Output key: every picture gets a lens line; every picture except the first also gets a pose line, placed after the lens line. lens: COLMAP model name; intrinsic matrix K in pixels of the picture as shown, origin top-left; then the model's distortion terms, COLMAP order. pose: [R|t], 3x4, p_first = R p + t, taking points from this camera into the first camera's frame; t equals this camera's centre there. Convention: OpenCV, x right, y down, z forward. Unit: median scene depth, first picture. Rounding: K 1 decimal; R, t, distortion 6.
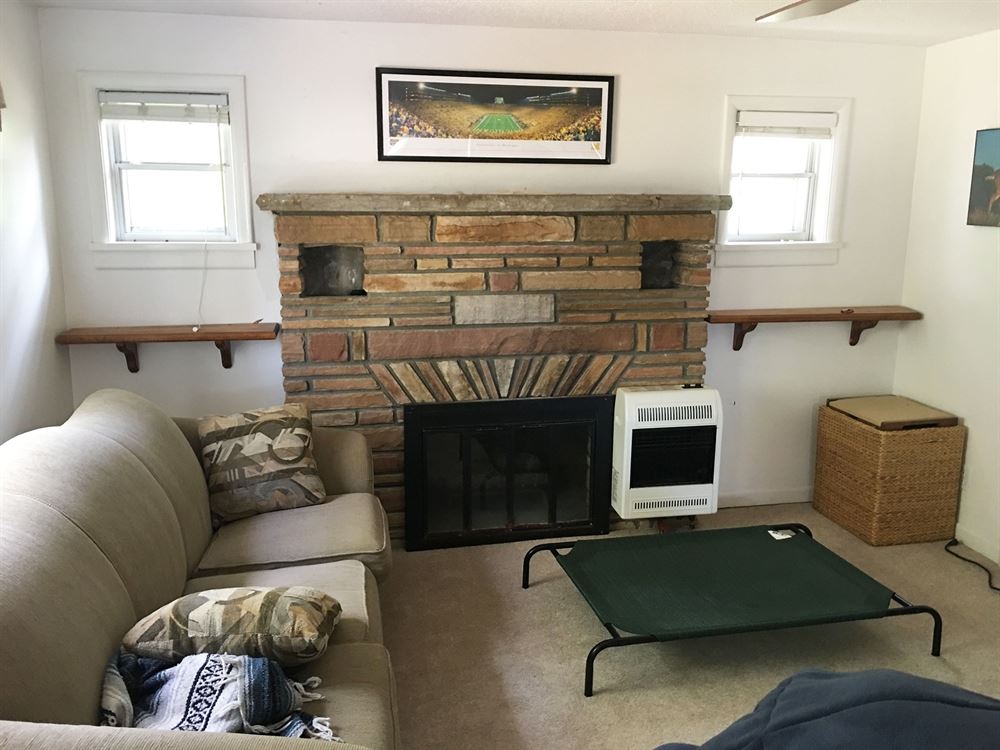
lens RADIAL K [[861.7, 0, 496.7], [0, 861.7, 381.0], [0, 0, 1]] dist [0.026908, 0.007268]
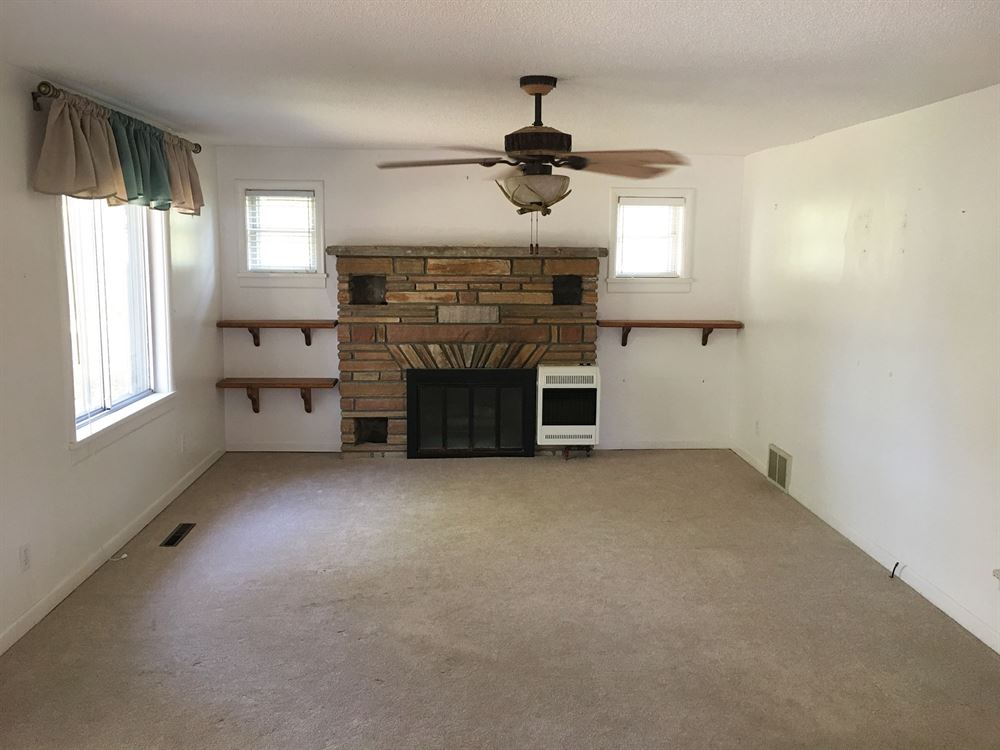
lens RADIAL K [[861.7, 0, 502.5], [0, 861.7, 370.2], [0, 0, 1]] dist [0.026908, 0.007268]
pose [[0.988906, 0.025314, -0.146372, 0.323230], [-0.035537, 0.997076, -0.067654, 0.136068], [0.144232, 0.072105, 0.986913, -0.636574]]
